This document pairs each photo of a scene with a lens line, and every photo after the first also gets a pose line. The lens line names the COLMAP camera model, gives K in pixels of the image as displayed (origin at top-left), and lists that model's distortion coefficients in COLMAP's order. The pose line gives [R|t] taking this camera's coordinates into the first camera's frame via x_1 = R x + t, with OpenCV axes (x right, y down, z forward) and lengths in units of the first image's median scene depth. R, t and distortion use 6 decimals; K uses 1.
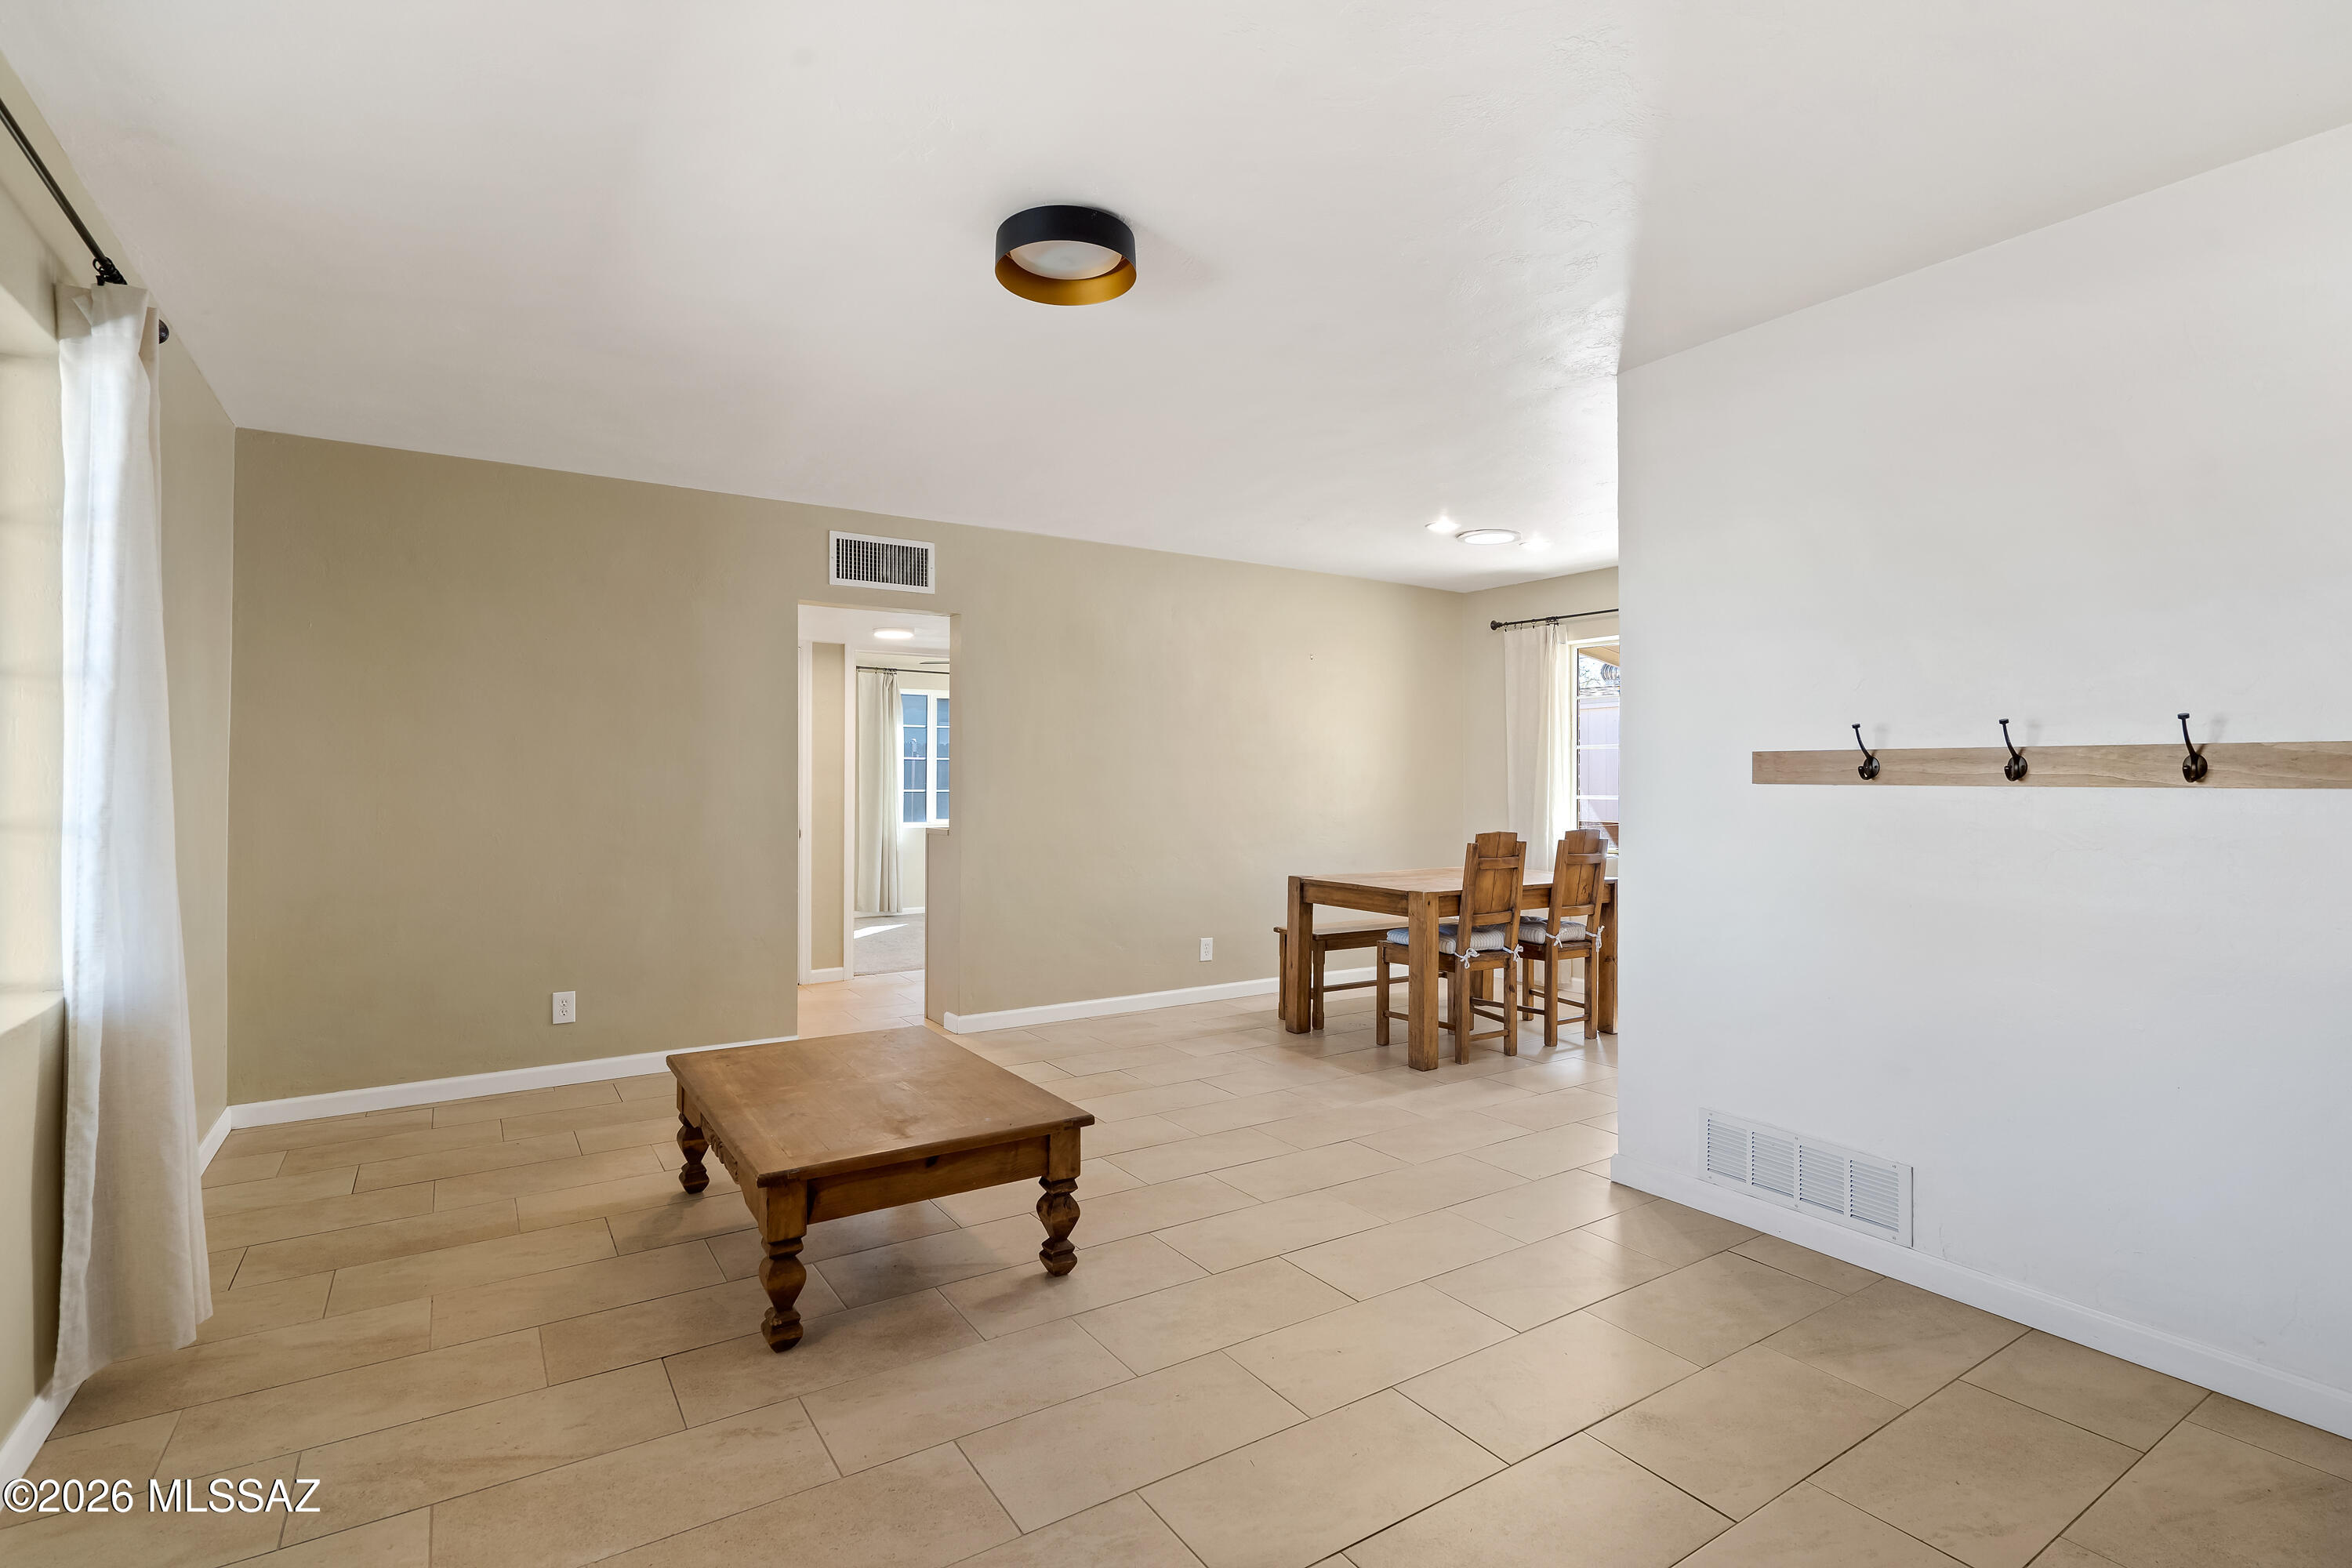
lens RADIAL K [[1083.0, 0, 1129.0], [0, 1083.0, 783.7], [0, 0, 1]] dist [-0.004103, 0.003212]
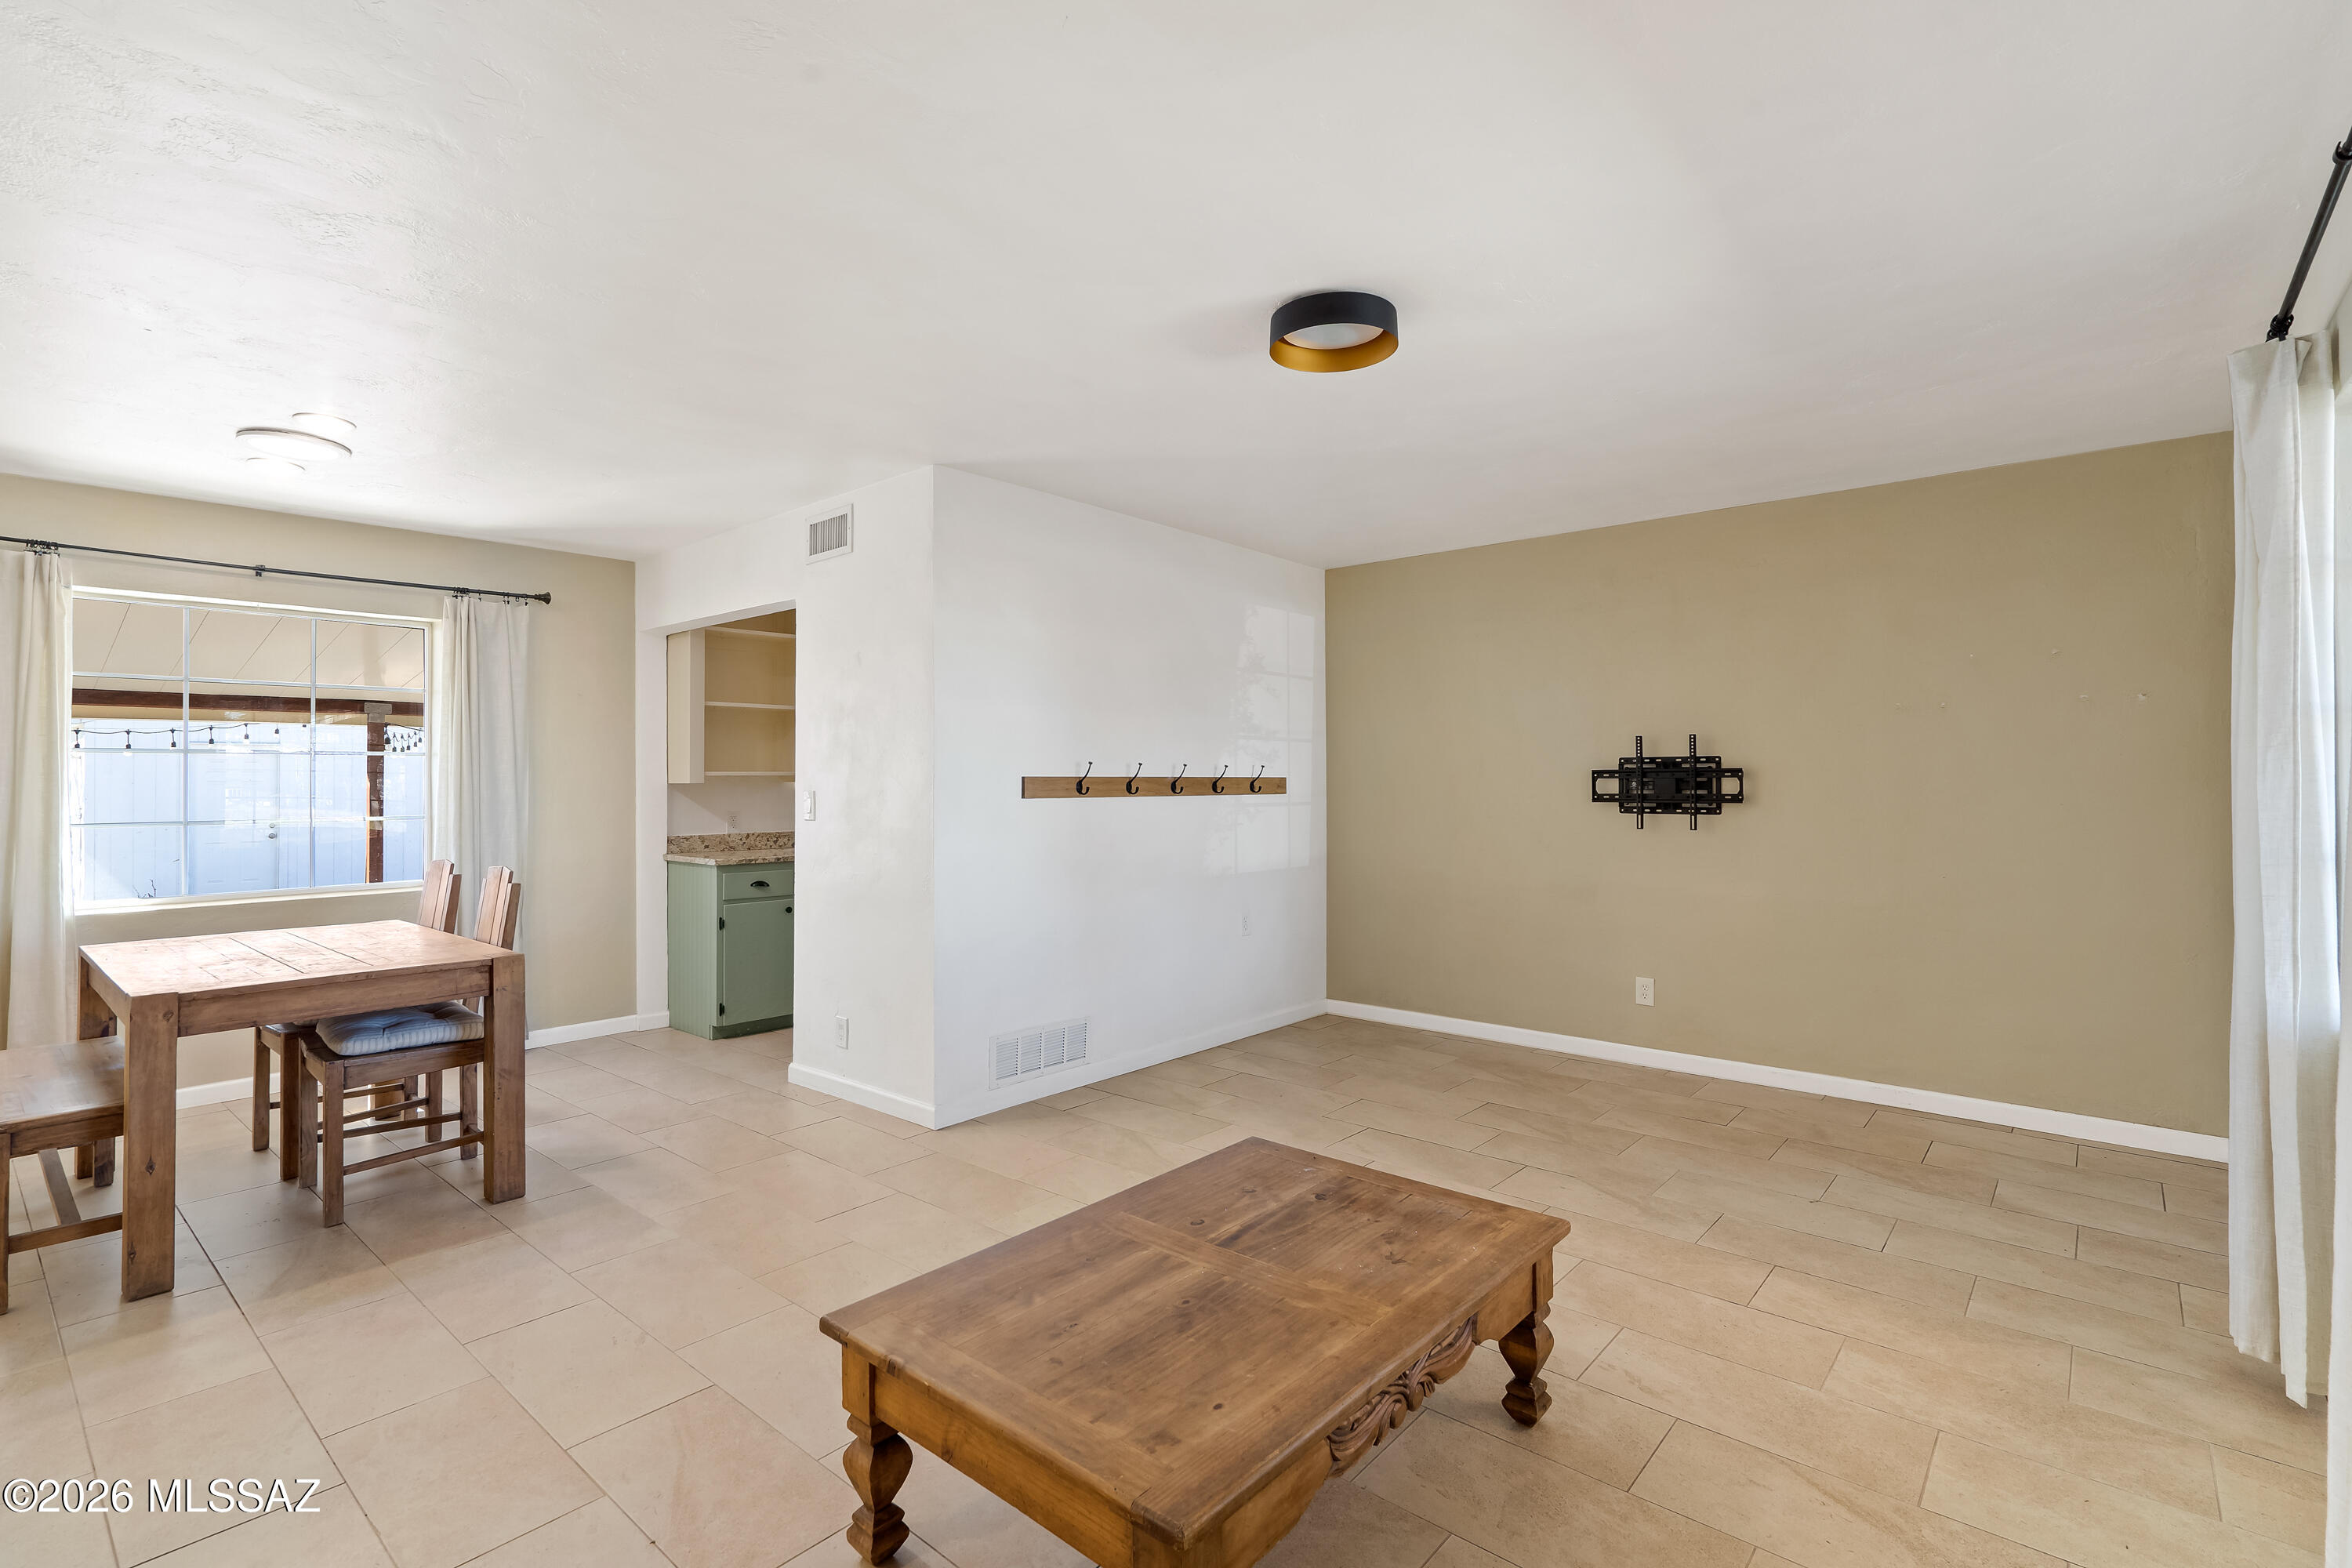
lens RADIAL K [[1083.0, 0, 1181.3], [0, 1083.0, 769.8], [0, 0, 1]] dist [-0.004103, 0.003212]
pose [[-0.296723, 0.006968, 0.954938, -1.095537], [0.006261, 0.999966, -0.005351, -0.036823], [-0.954943, 0.004391, -0.296756, 1.515071]]
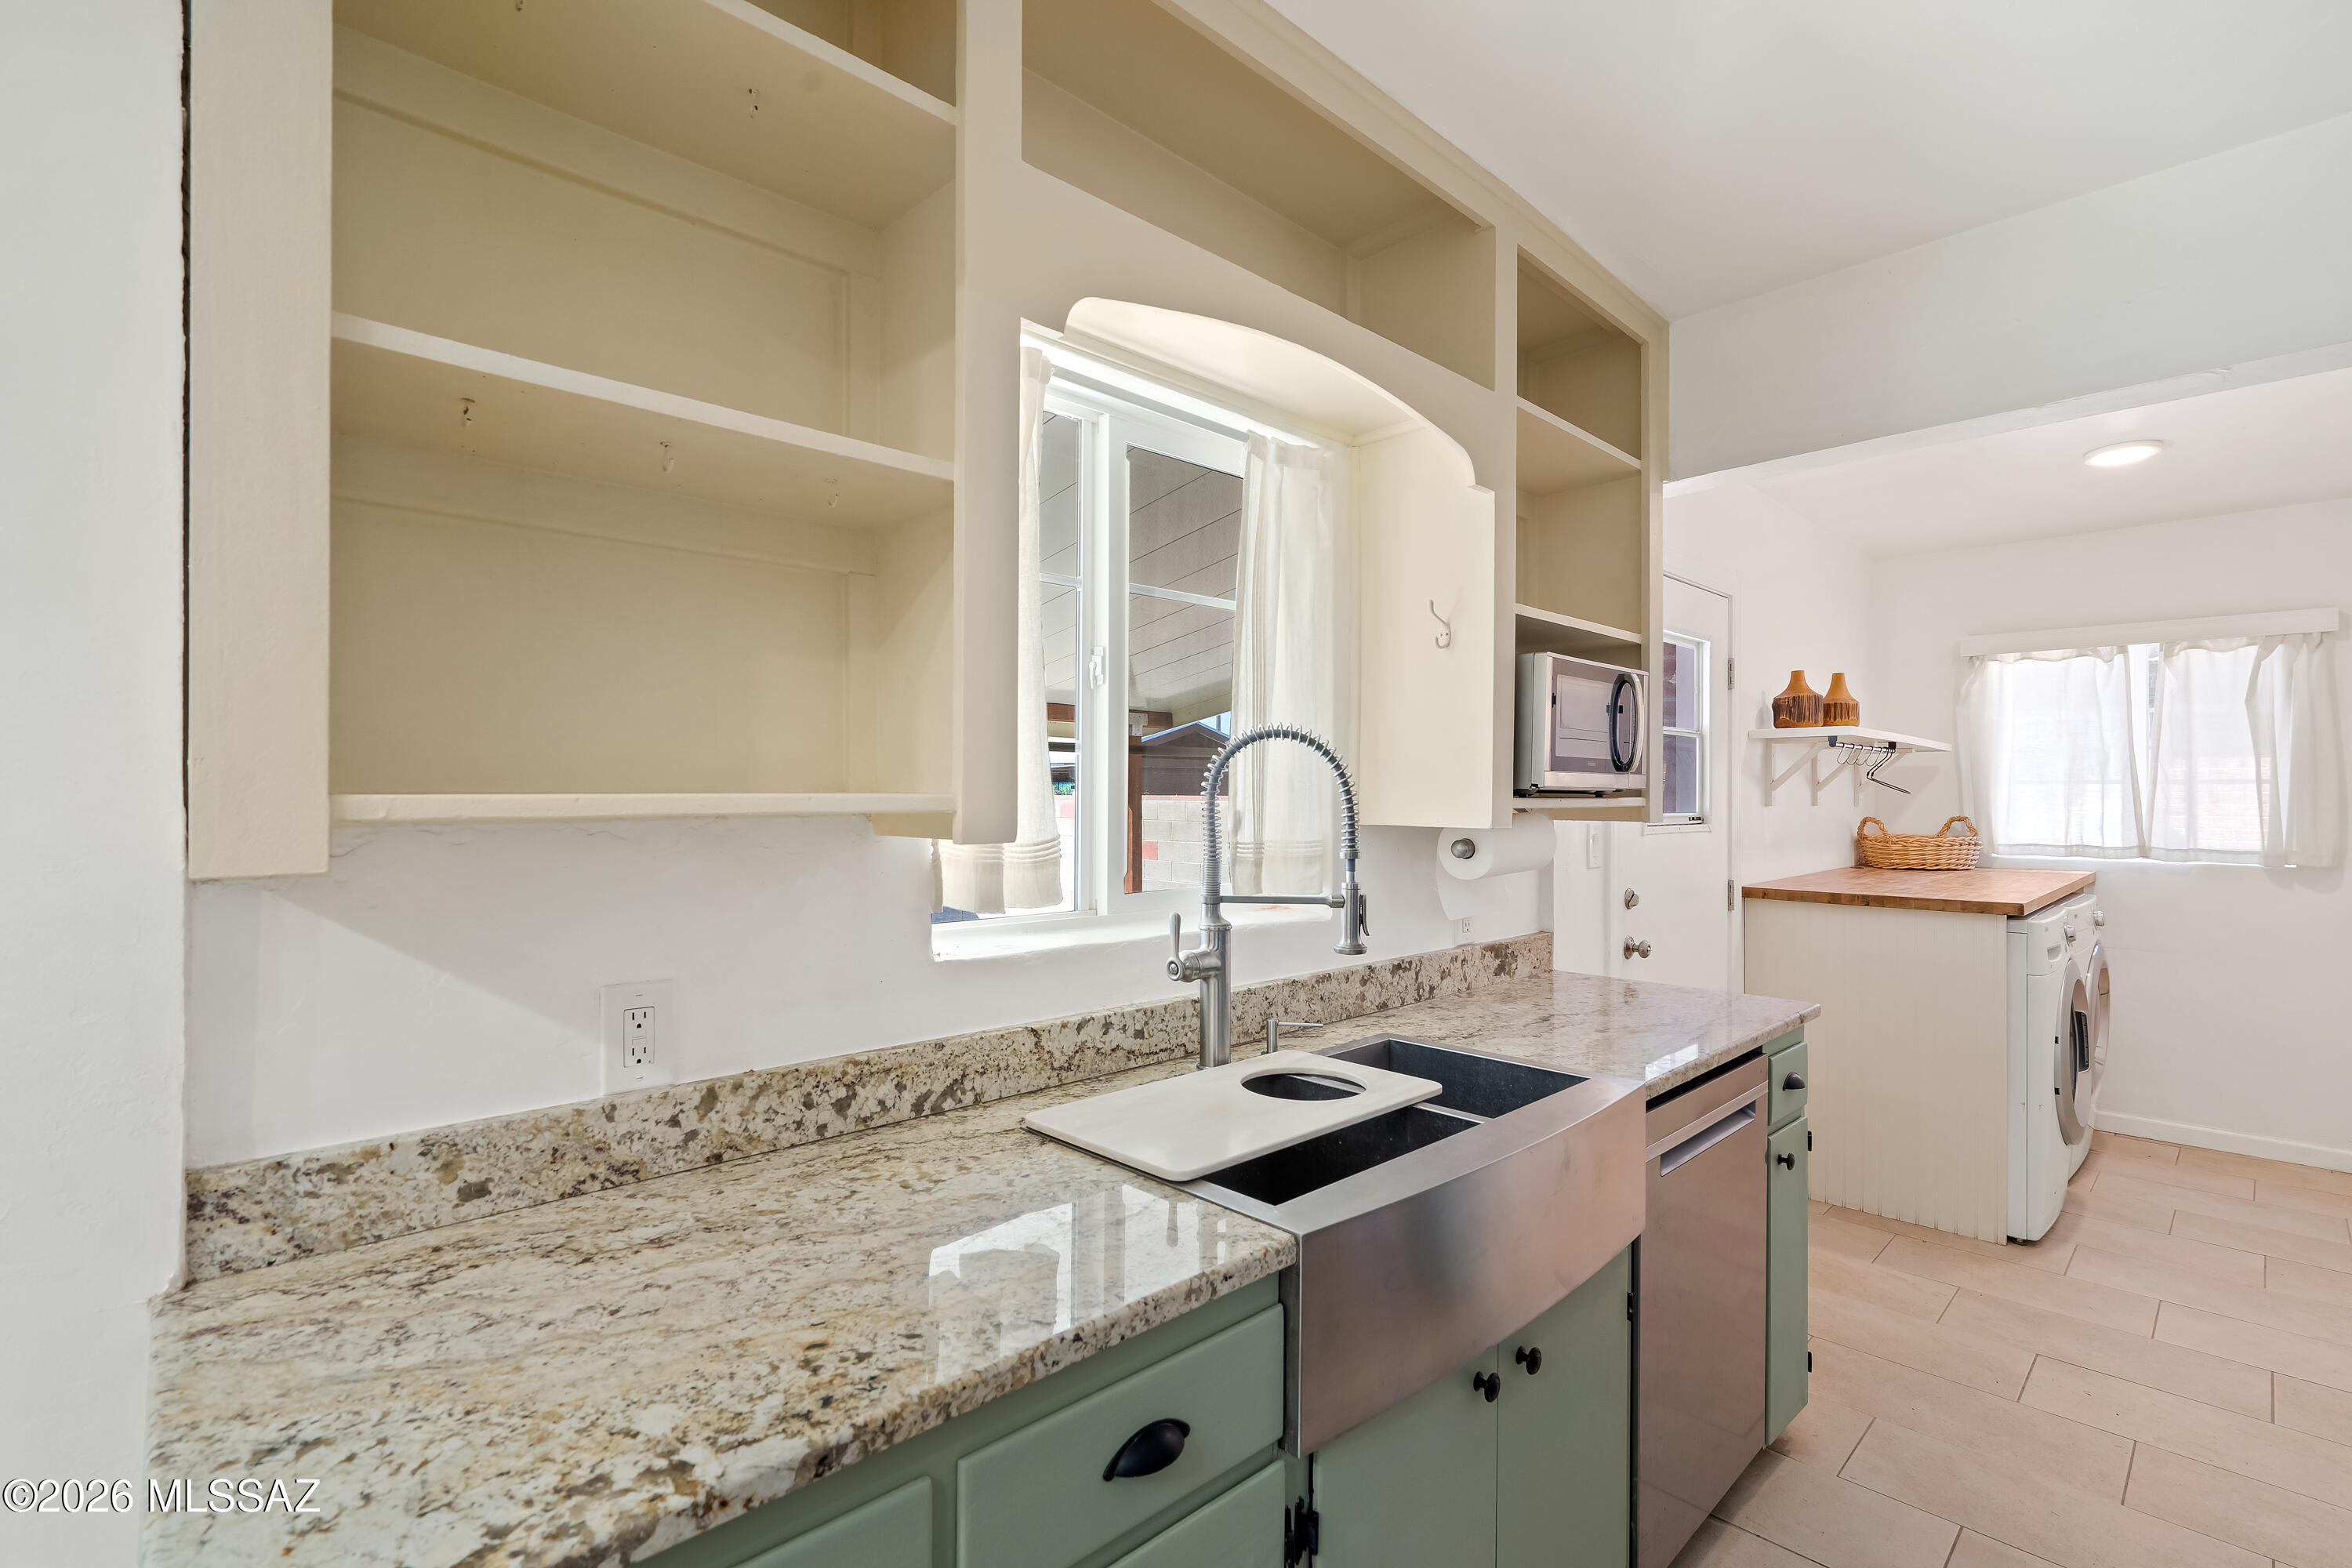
lens RADIAL K [[1083.0, 0, 1183.8], [0, 1083.0, 796.5], [0, 0, 1]] dist [-0.004103, 0.003212]
pose [[-0.213573, -0.007892, 0.976895, 1.088226], [-0.001357, 0.999969, 0.007781, -0.054122], [-0.976926, 0.000336, -0.213577, 1.619949]]
